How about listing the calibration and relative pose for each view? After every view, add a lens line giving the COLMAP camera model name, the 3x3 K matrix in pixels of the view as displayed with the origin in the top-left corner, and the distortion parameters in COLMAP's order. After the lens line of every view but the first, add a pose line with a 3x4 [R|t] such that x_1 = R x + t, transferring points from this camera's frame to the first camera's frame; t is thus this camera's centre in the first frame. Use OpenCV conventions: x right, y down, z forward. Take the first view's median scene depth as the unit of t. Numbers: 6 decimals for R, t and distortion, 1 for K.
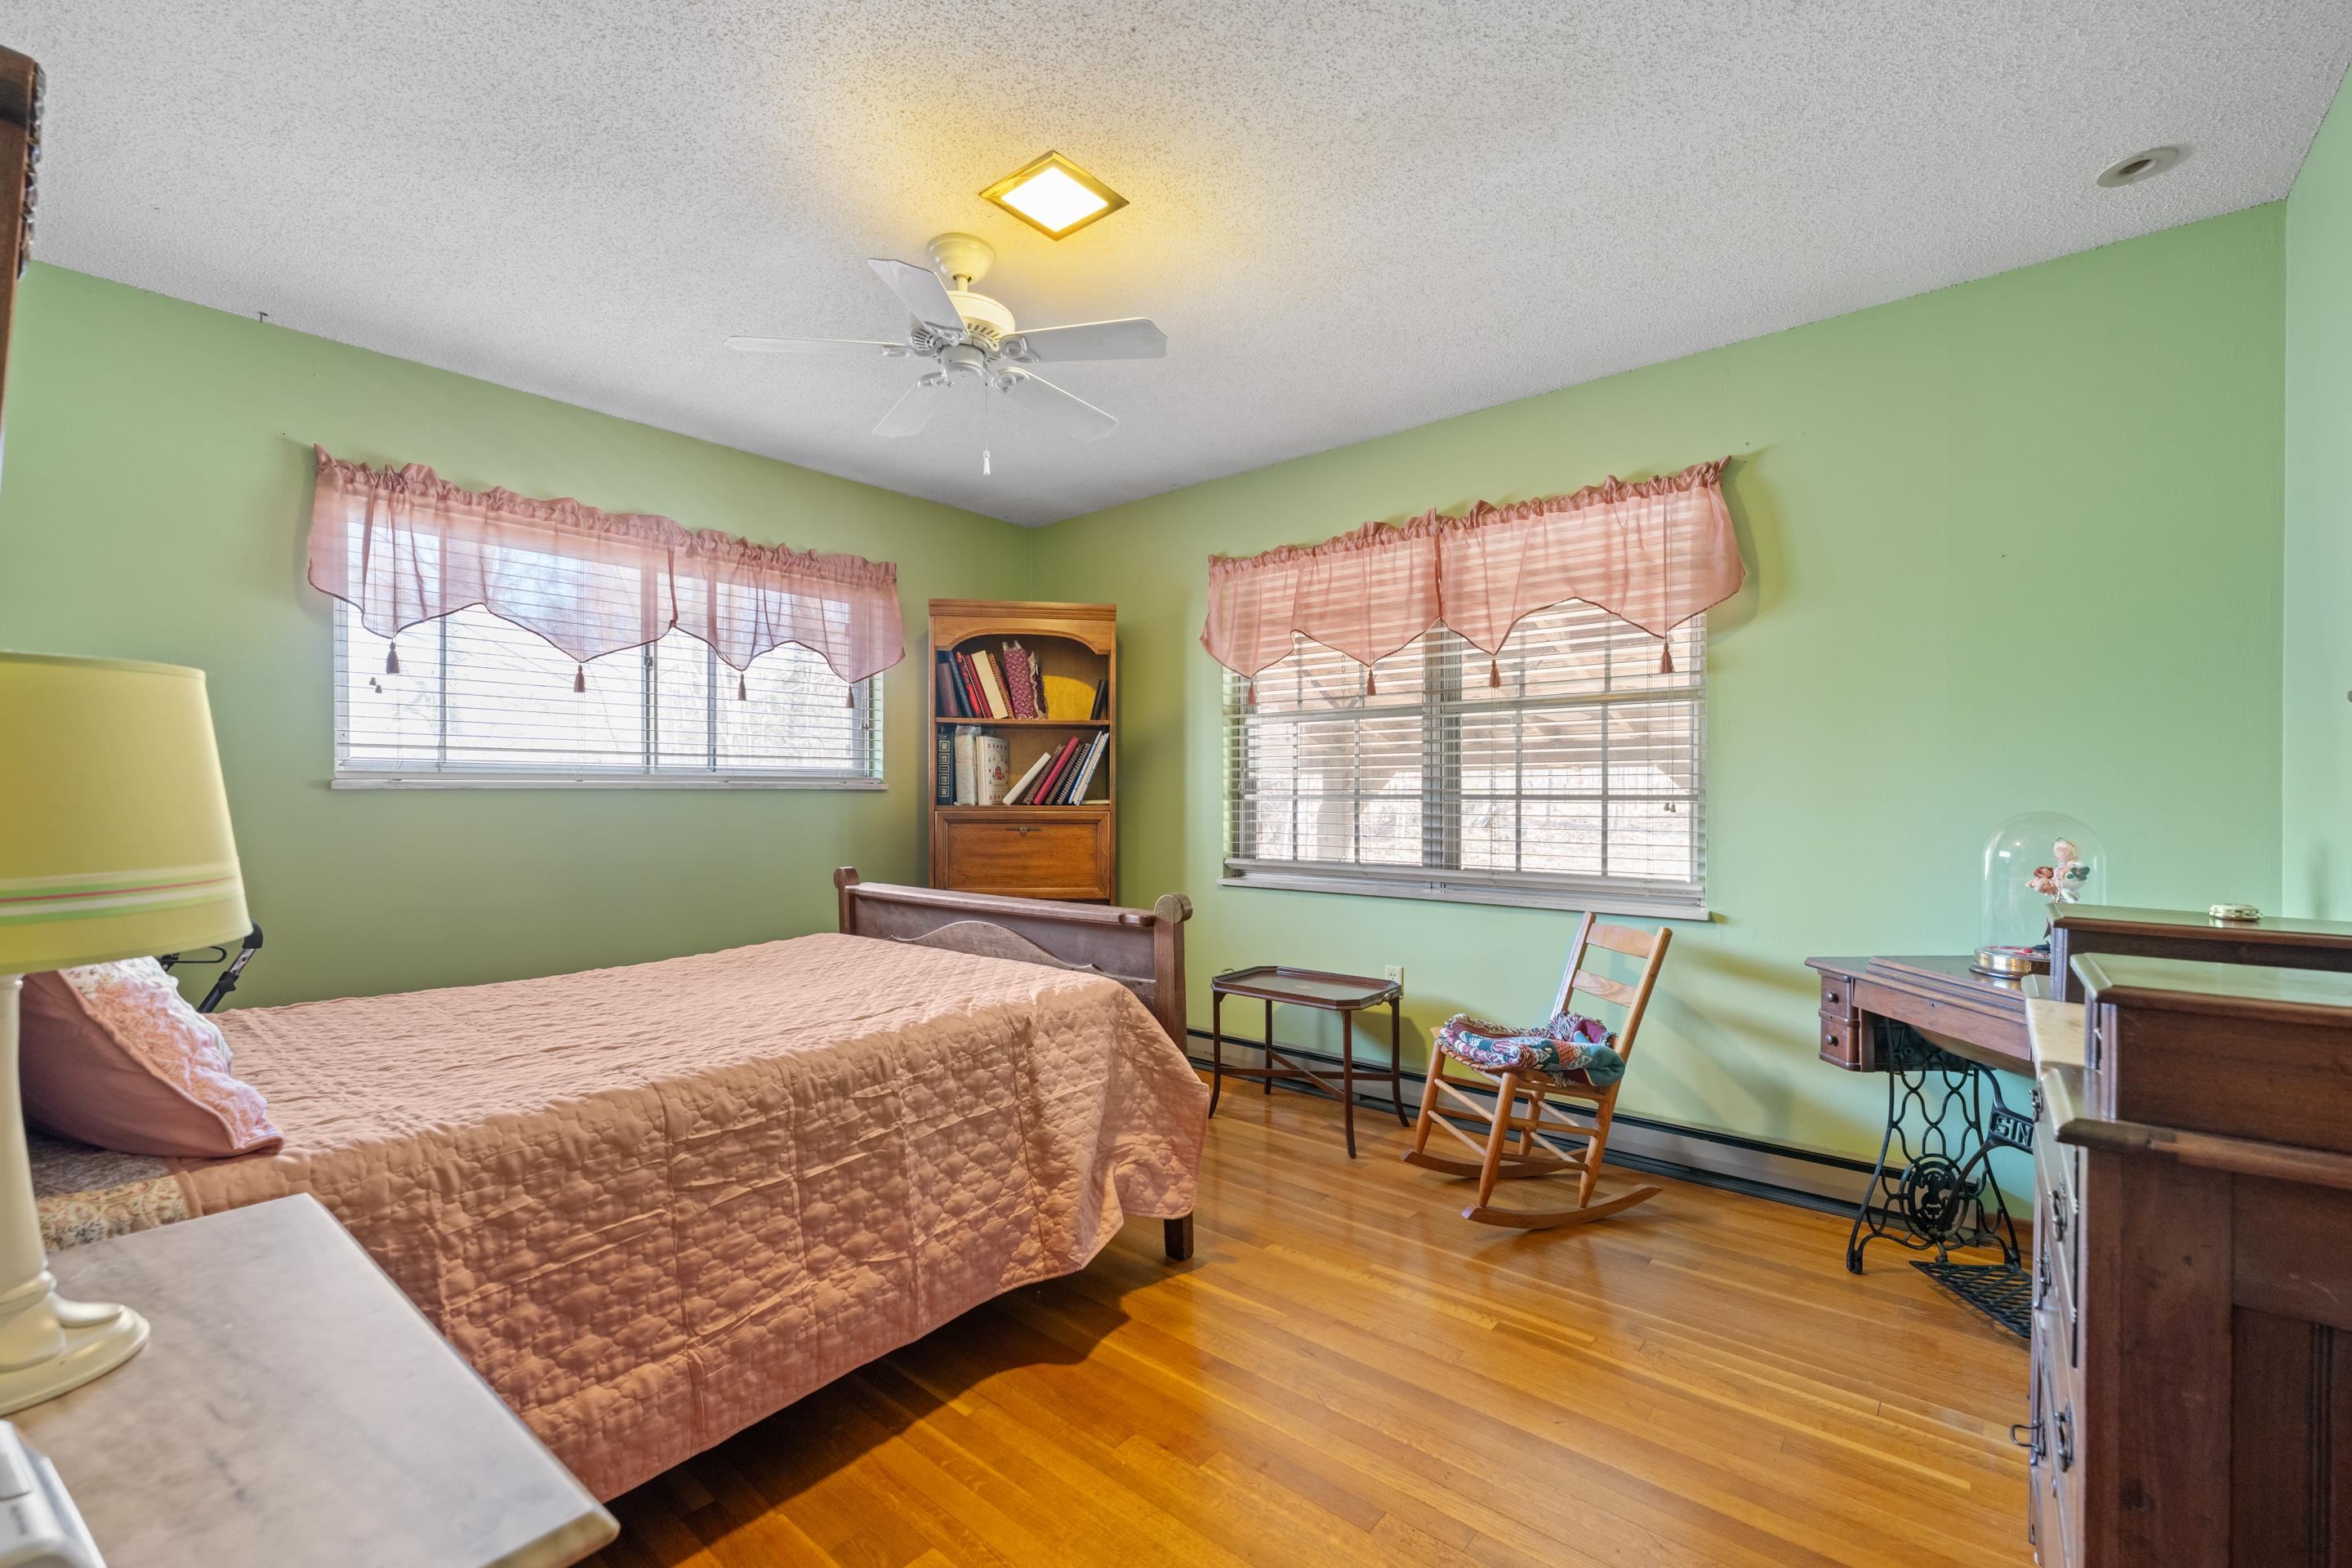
lens RADIAL K [[957.8, 0, 1187.1], [0, 957.8, 793.0], [0, 0, 1]] dist [-0.002558, 0.000698]
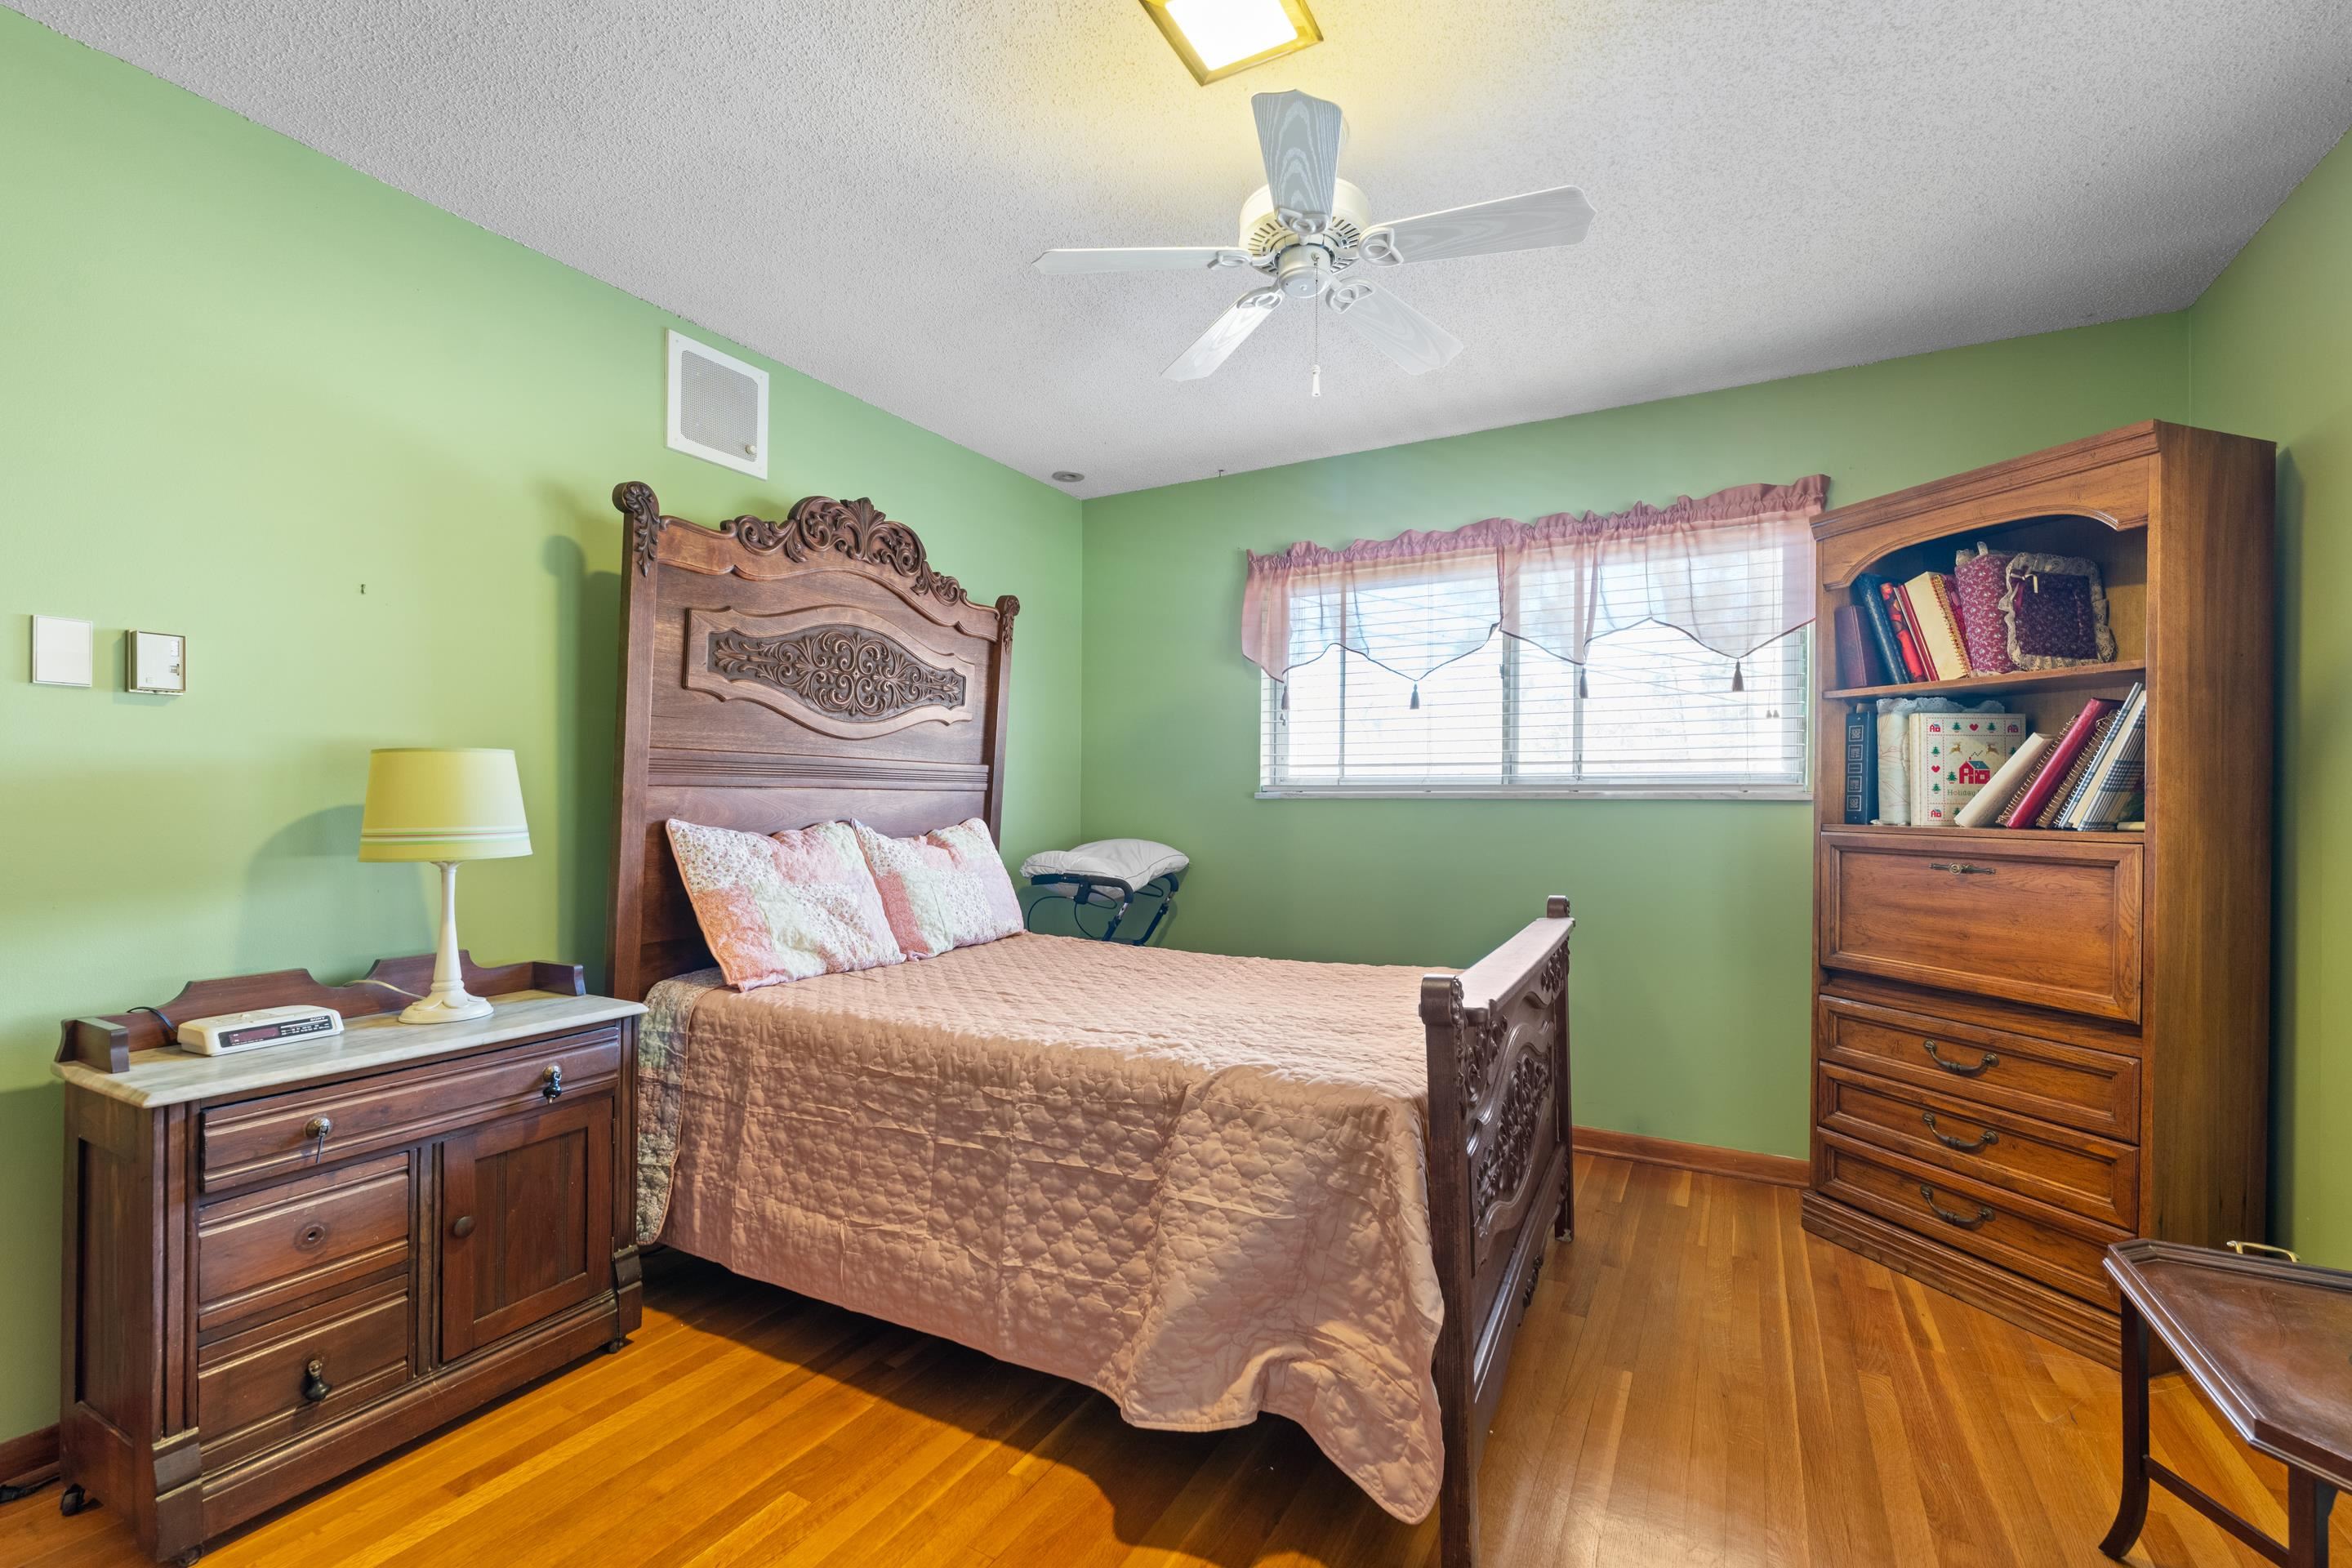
lens RADIAL K [[1004.3, 0, 1183.7], [0, 1004.3, 795.2], [0, 0, 1]] dist [-0.003109, -0.000253]
pose [[0.190715, -0.005471, -0.981630, 0.491764], [-0.004417, 0.999970, -0.006432, -0.000678], [0.981635, 0.005563, 0.190685, 0.632740]]
